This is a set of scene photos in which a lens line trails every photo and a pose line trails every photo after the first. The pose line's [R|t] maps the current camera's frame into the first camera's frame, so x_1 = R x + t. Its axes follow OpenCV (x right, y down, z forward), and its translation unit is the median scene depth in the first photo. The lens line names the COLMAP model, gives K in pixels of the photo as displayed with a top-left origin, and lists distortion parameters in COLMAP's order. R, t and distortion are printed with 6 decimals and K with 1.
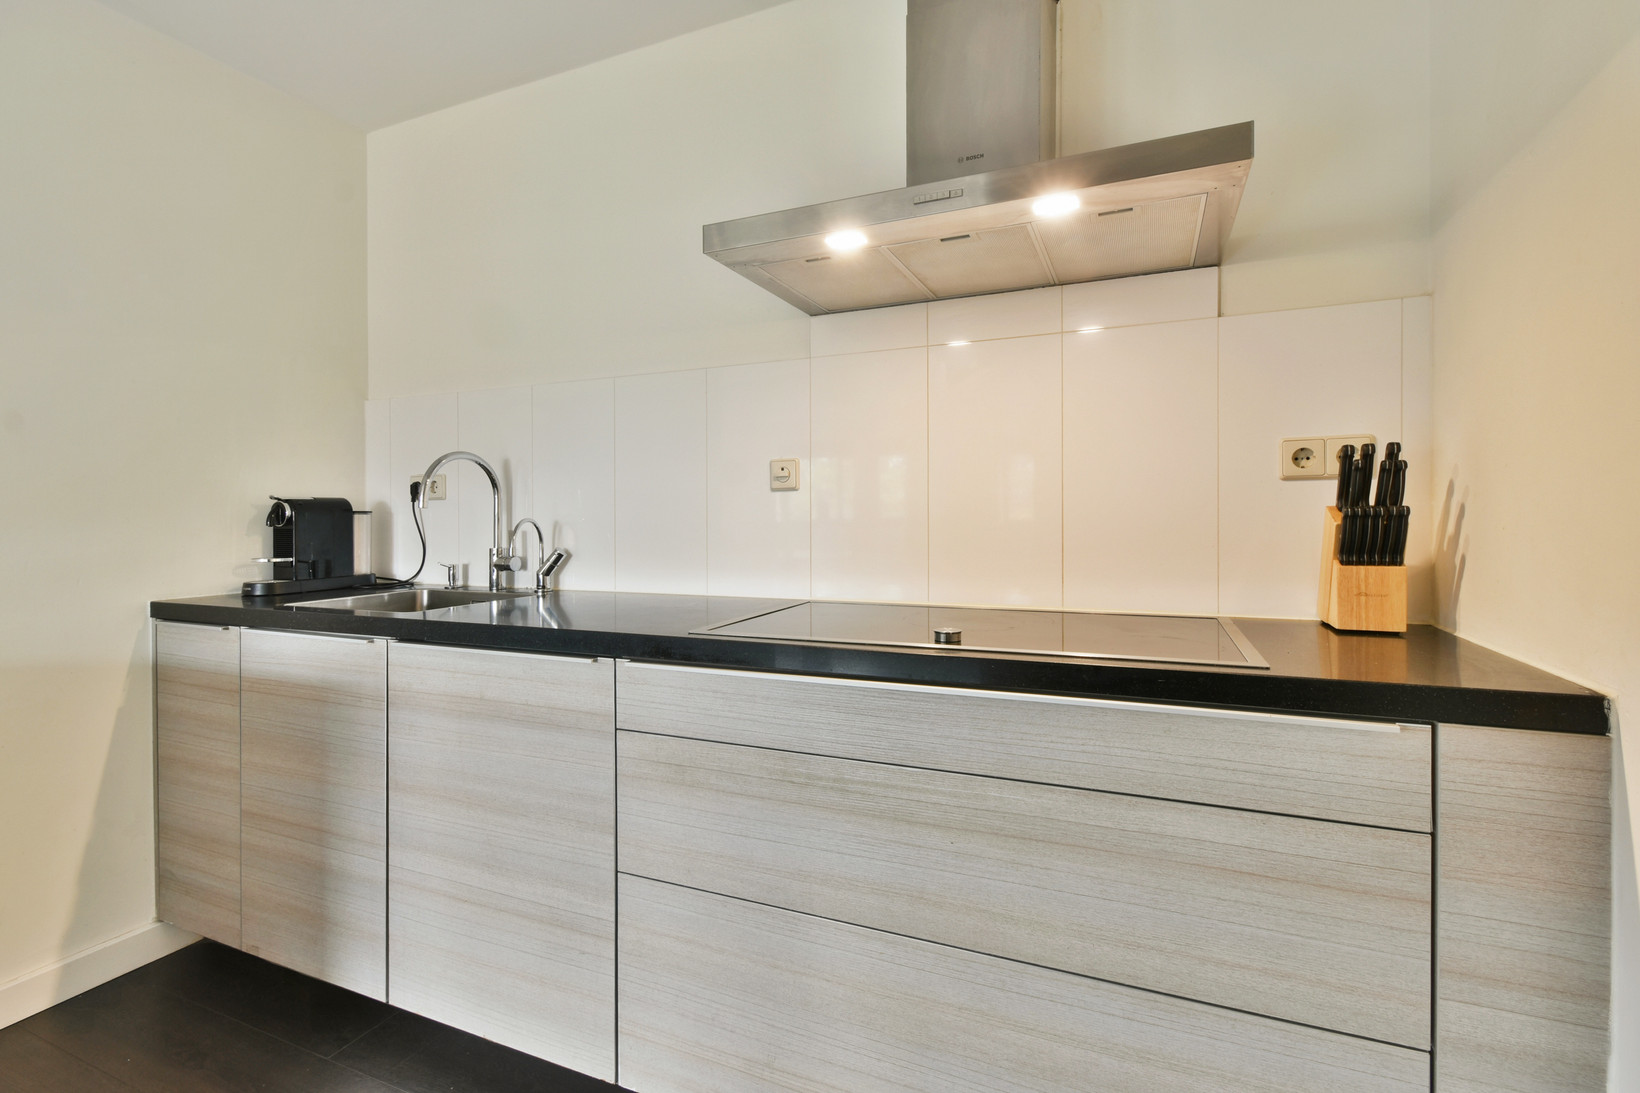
lens RADIAL K [[750.7, 0, 821.0], [0, 750.7, 533.6], [0, 0, 1]] dist [0.003769, -0.000602]
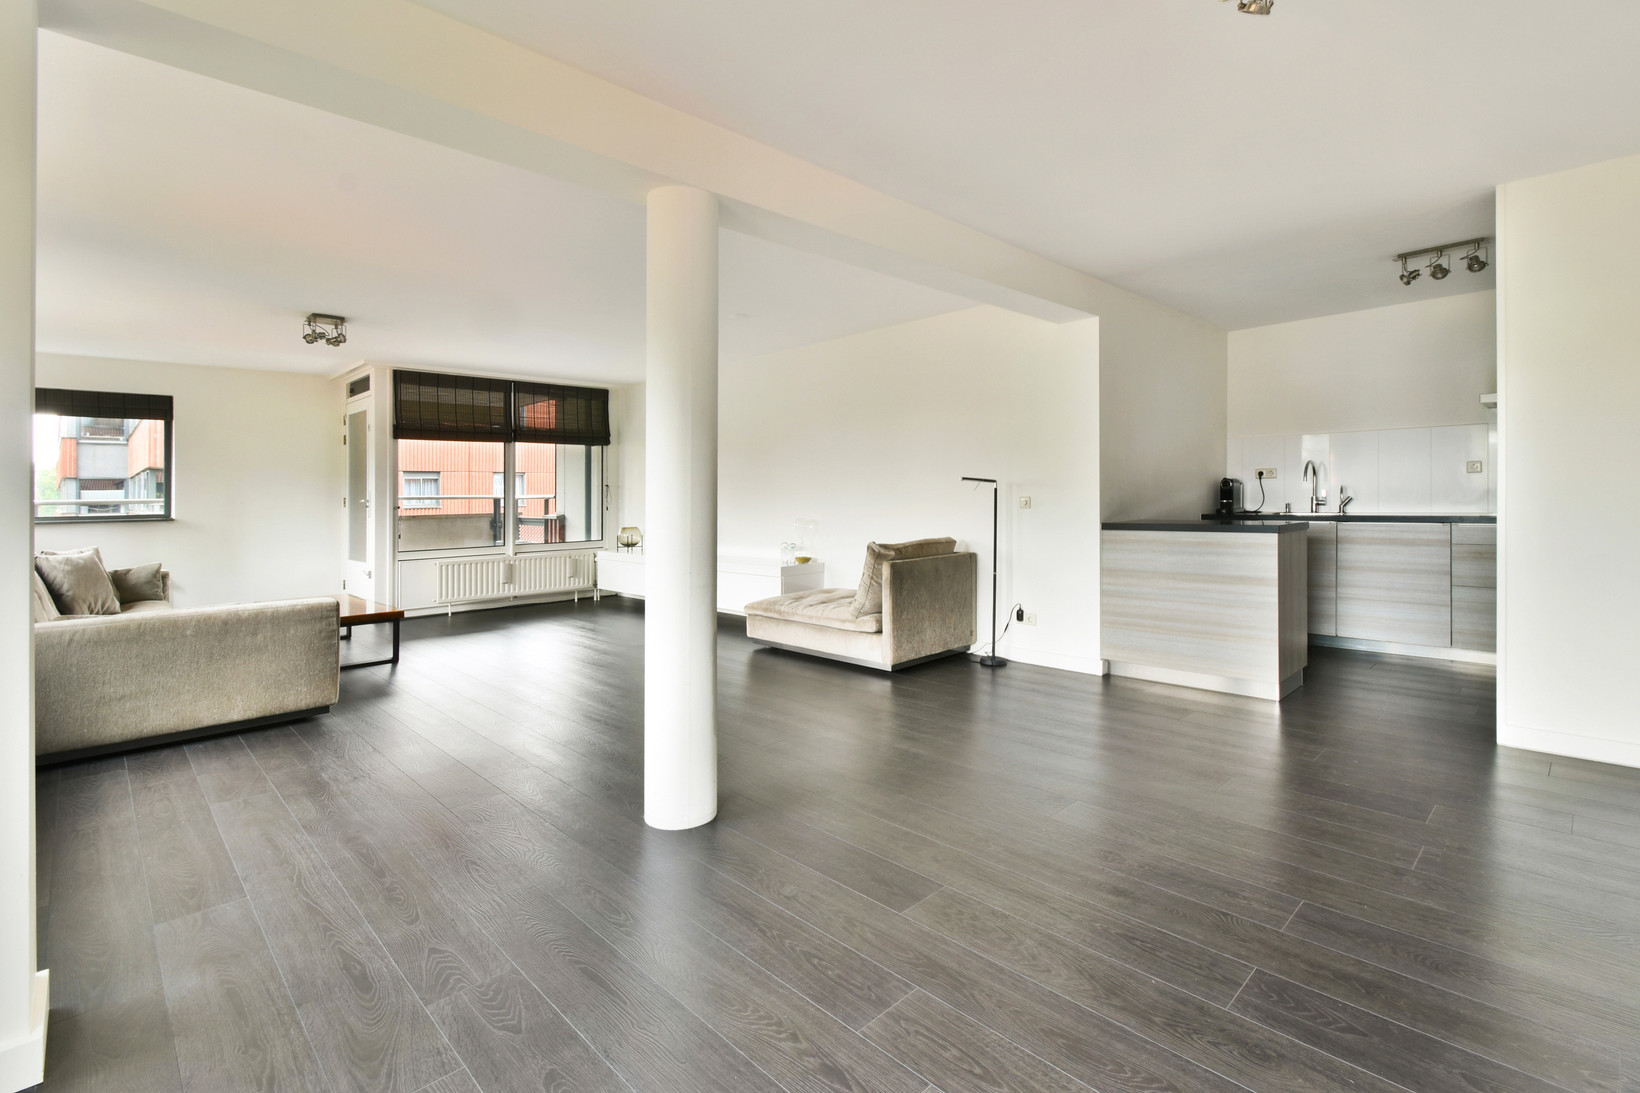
lens RADIAL K [[750.7, 0, 816.7], [0, 750.7, 500.7], [0, 0, 1]] dist [0.003769, -0.000602]
pose [[0.917003, -0.008674, -0.398787, -1.321276], [0.001251, 0.999821, -0.018872, 0.109728], [0.398879, 0.016807, 0.916850, -2.784346]]
